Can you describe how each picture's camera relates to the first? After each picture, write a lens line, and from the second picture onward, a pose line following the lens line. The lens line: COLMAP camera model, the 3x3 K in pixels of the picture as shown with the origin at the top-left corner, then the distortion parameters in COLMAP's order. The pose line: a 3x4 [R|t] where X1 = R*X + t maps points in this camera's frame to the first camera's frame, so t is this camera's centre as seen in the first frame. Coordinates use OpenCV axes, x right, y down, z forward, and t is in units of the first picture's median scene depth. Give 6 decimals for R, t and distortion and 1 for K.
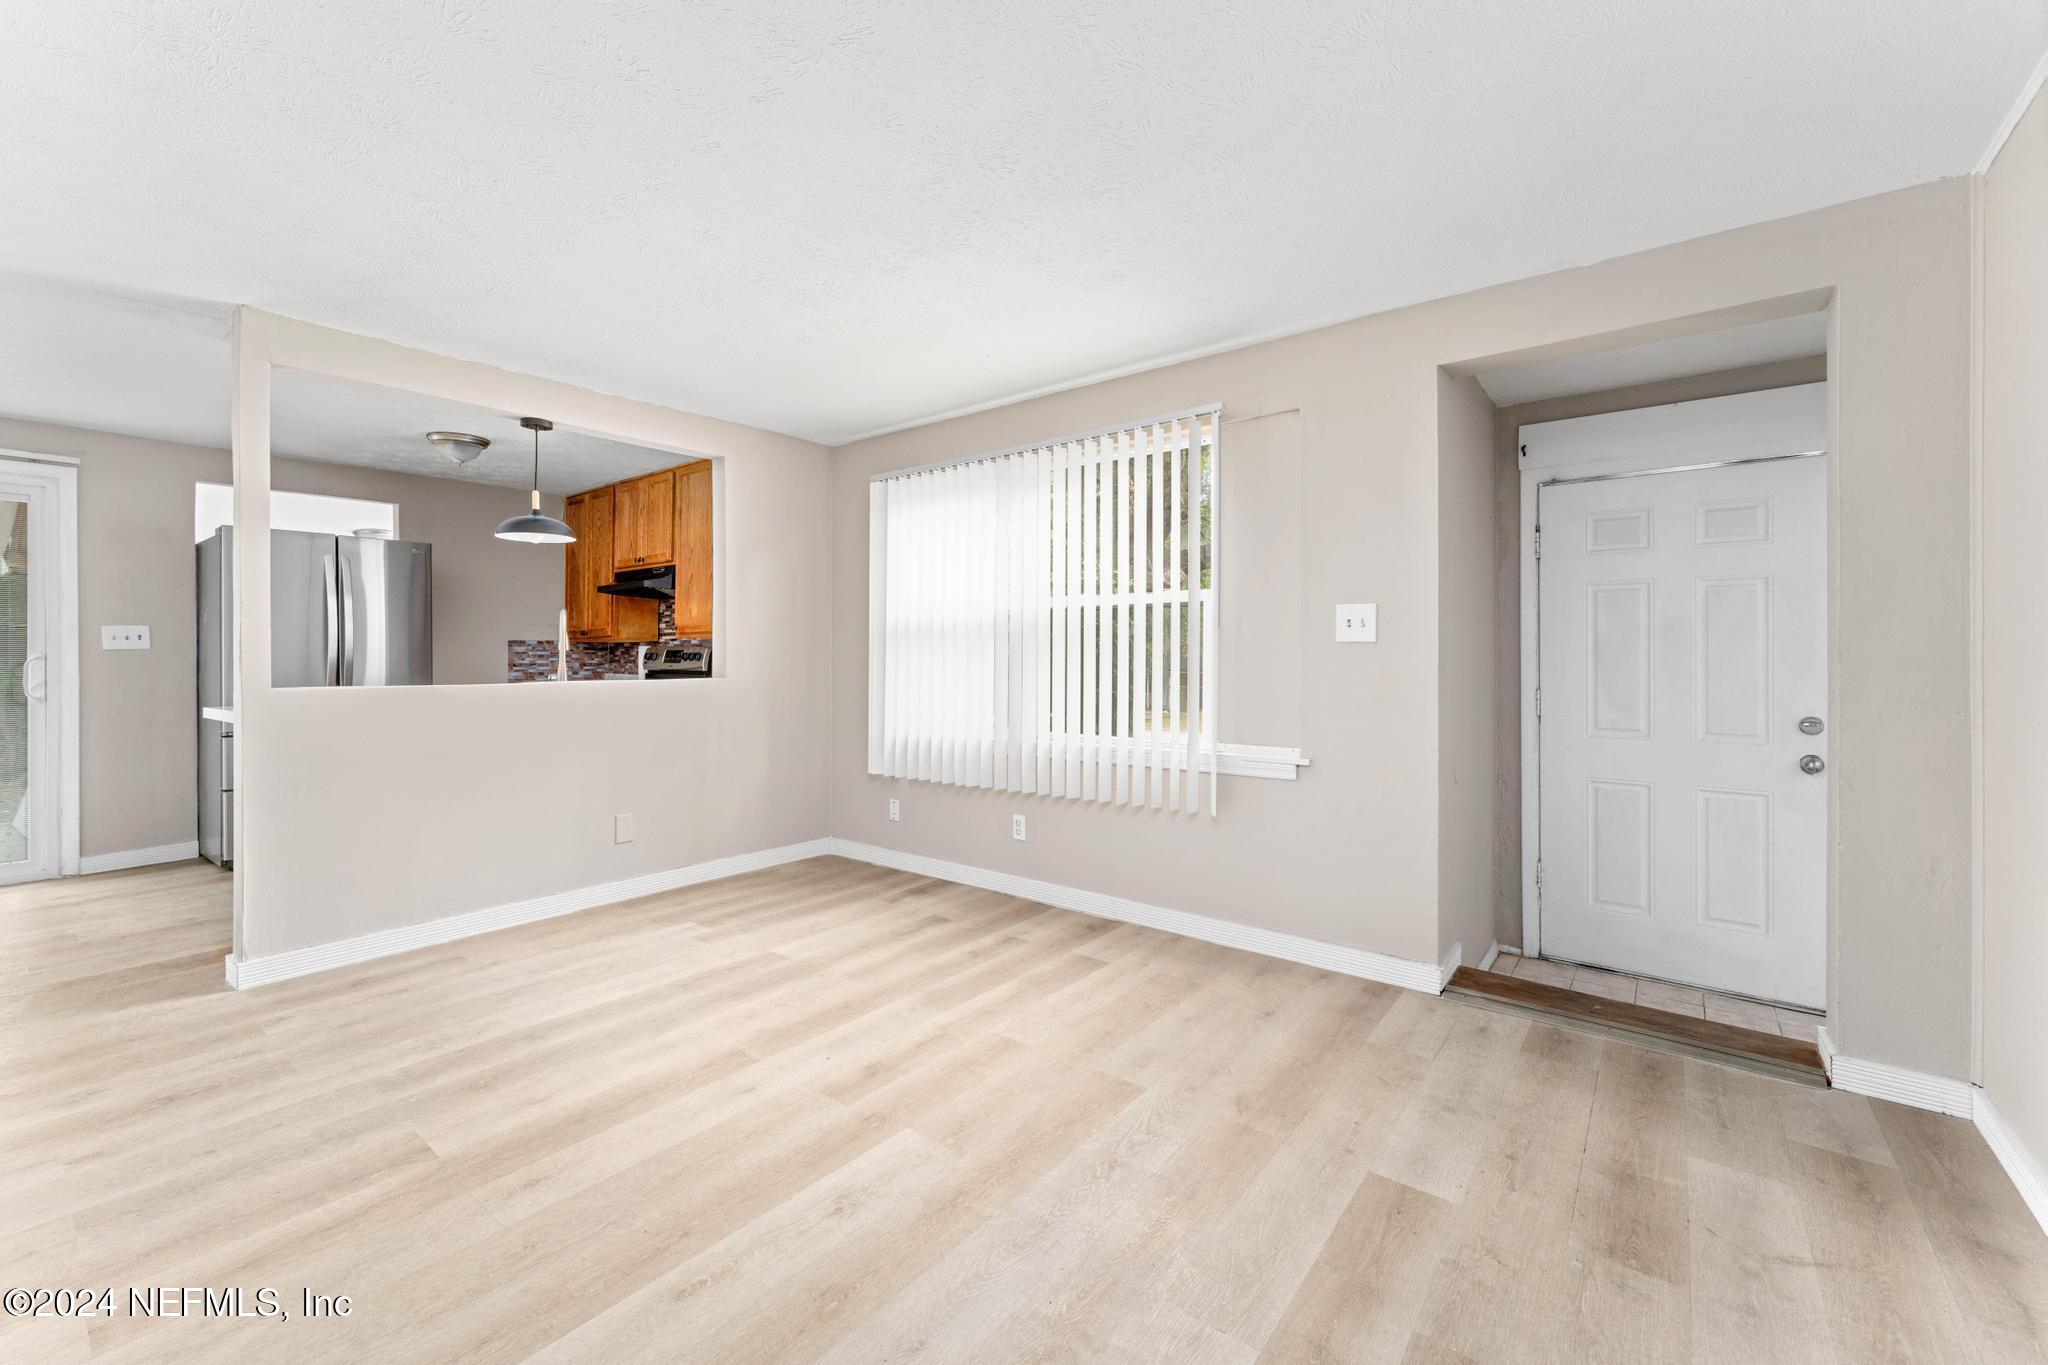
lens RADIAL K [[839.7, 0, 870.3], [0, 839.7, 664.6], [0, 0, 1]] dist [-0.001072, -0.000276]
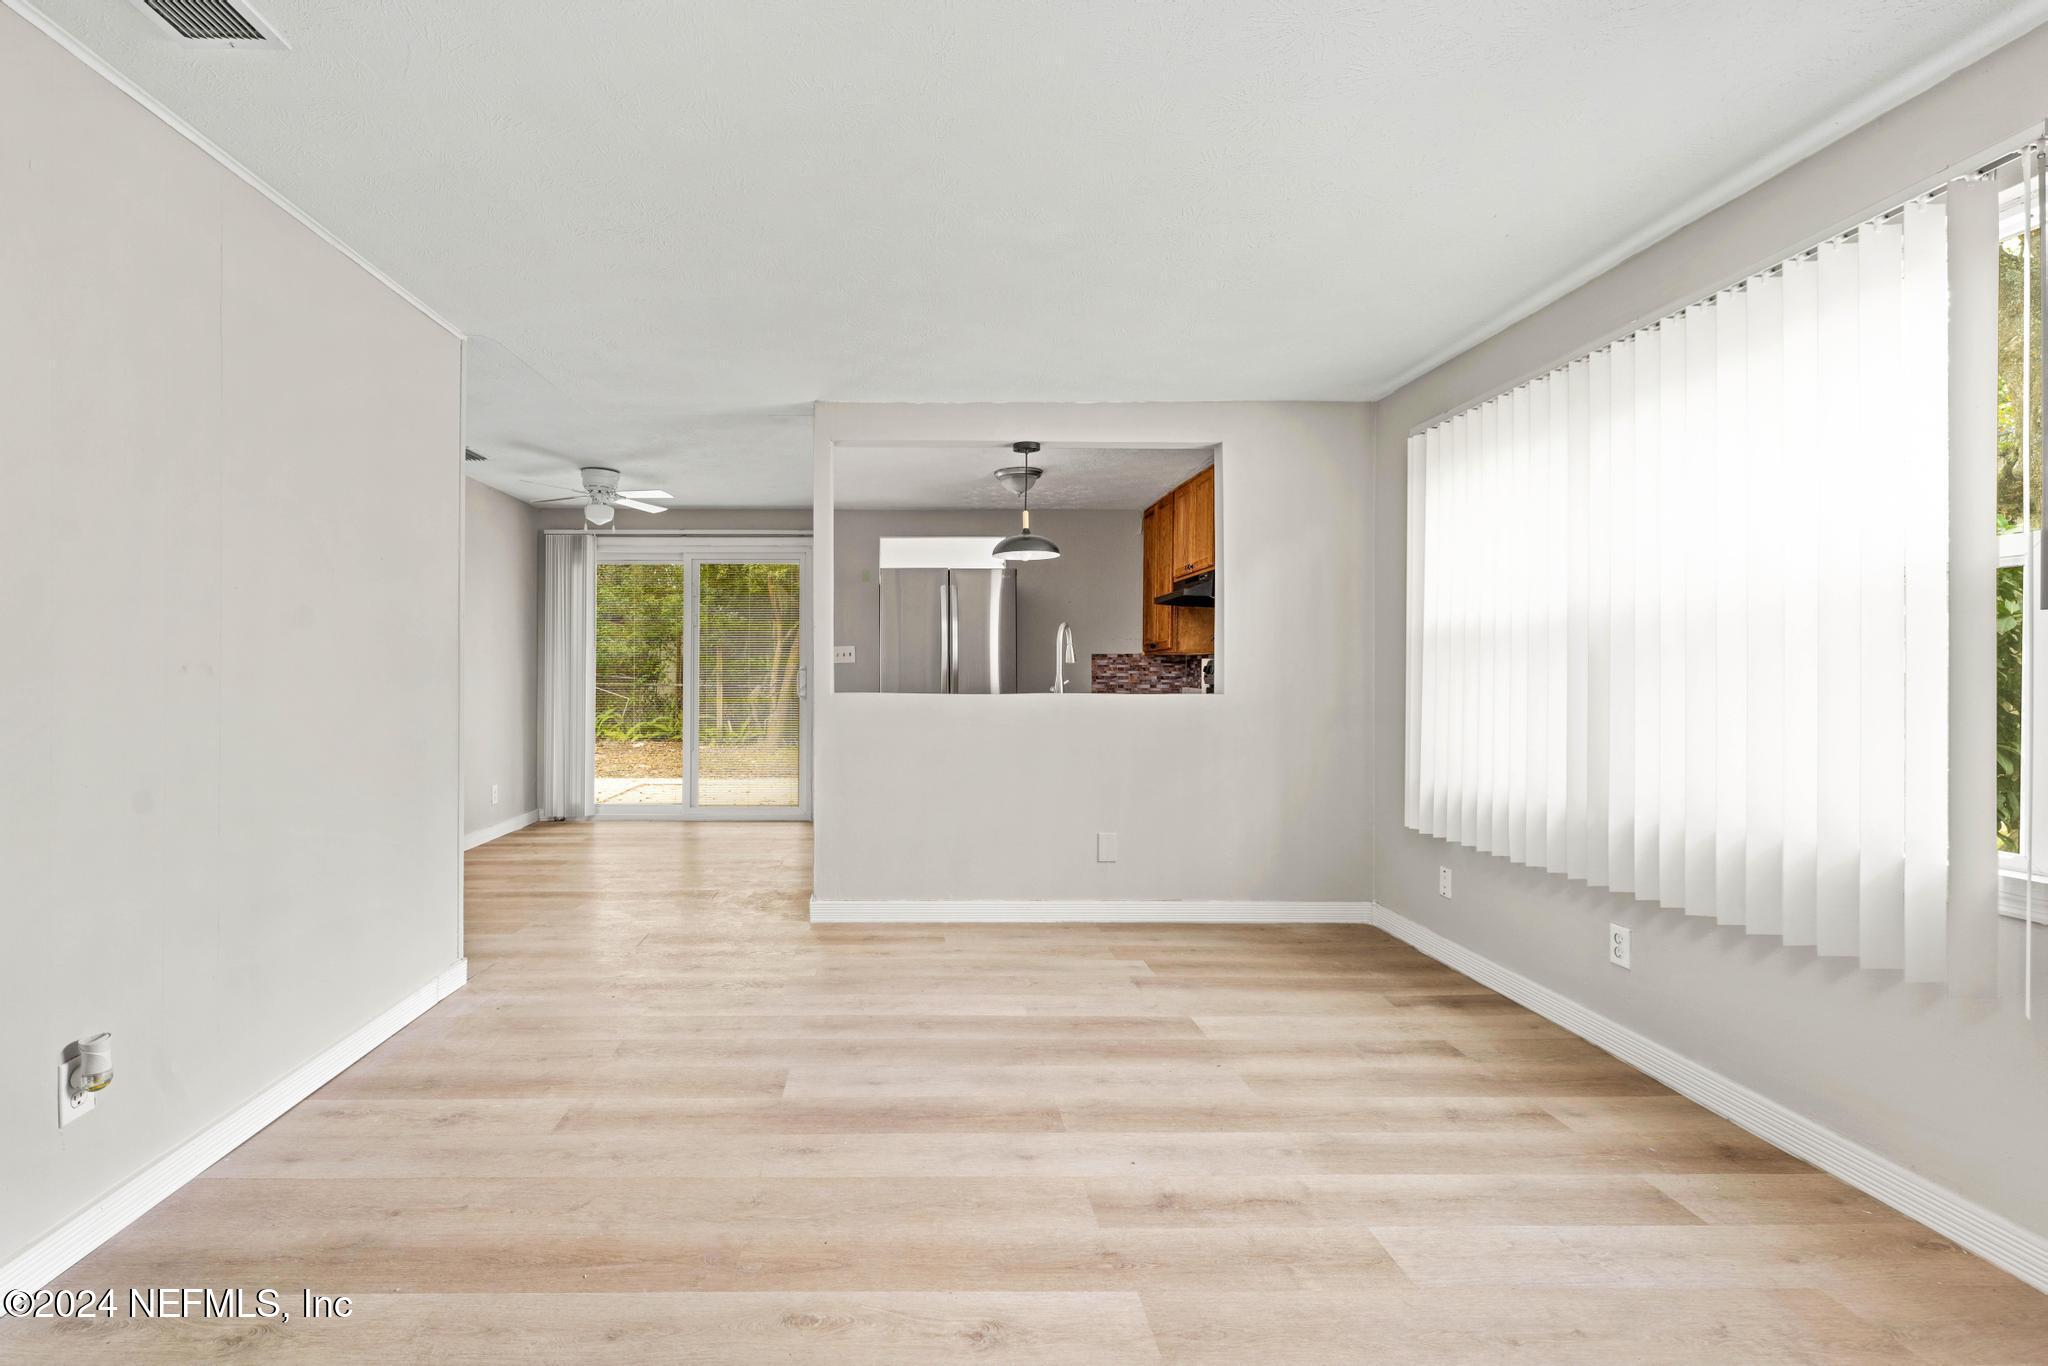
lens RADIAL K [[839.7, 0, 1020.2], [0, 839.7, 676.3], [0, 0, 1]] dist [-0.001072, -0.000276]
pose [[0.690485, 0.010419, -0.723271, 0.352964], [-0.011011, 0.999932, 0.003892, -0.005319], [0.723263, 0.005277, 0.690553, 0.271356]]
